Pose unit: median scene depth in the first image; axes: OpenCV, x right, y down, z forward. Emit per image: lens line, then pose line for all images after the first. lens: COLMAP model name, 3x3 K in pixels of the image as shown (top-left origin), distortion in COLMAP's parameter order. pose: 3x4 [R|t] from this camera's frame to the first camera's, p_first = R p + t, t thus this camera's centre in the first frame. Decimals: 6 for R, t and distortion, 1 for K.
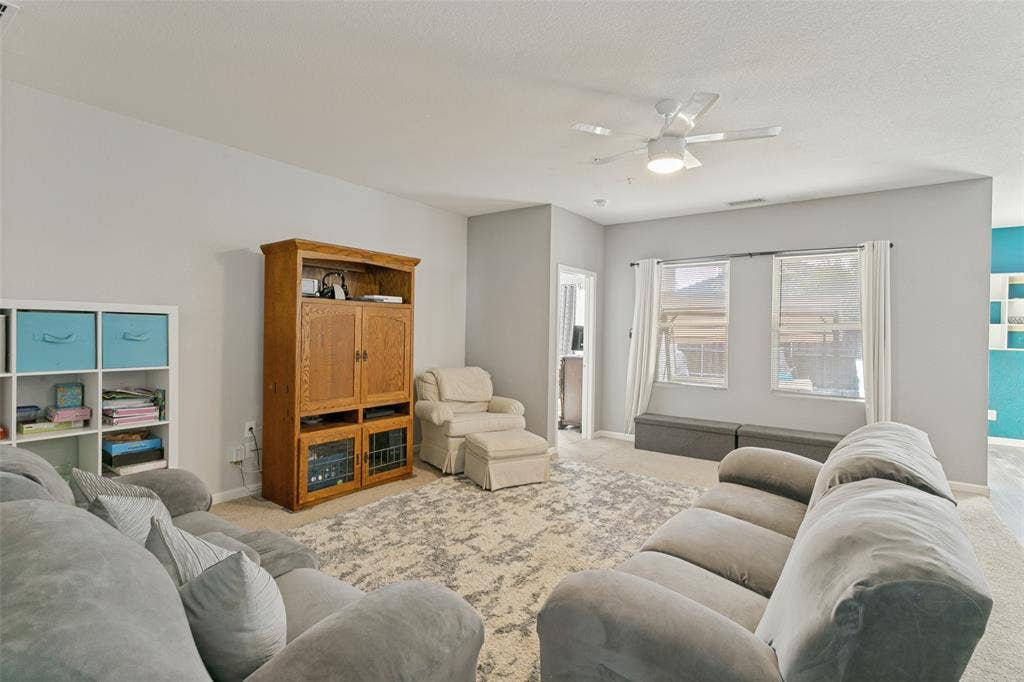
lens RADIAL K [[482.9, 0, 513.6], [0, 482.9, 329.6], [0, 0, 1]] dist [0.000241, 0.000204]
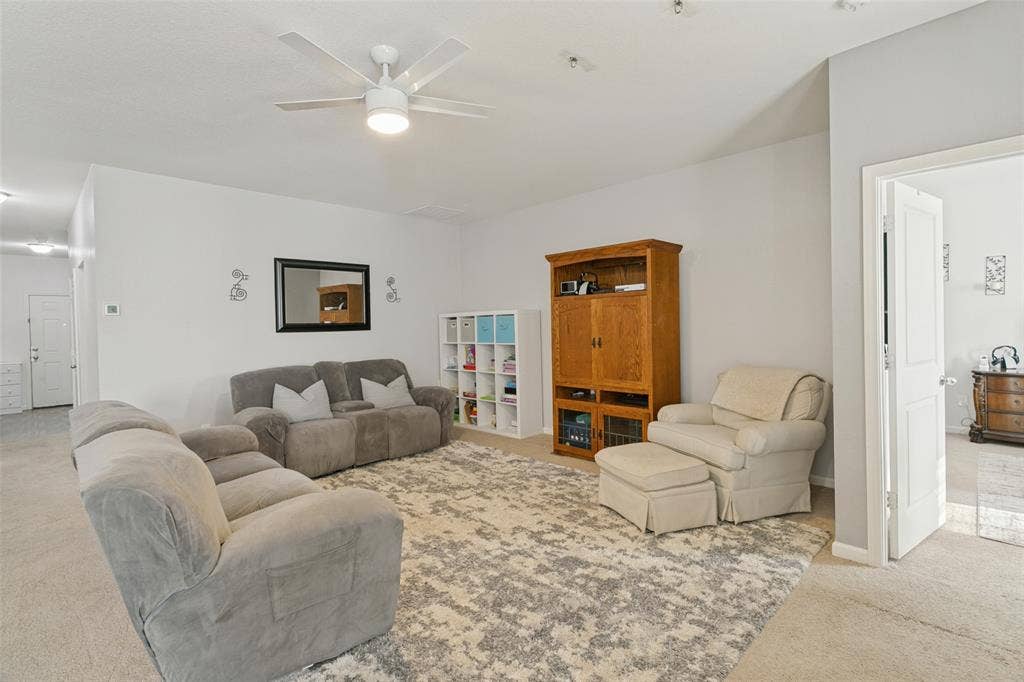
lens RADIAL K [[482.9, 0, 513.6], [0, 482.9, 329.6], [0, 0, 1]] dist [0.000241, 0.000204]
pose [[-0.154041, -0.002461, -0.988061, 0.891999], [0.017153, 0.999840, -0.005165, 0.028409], [0.987916, -0.017744, -0.153974, 1.063305]]
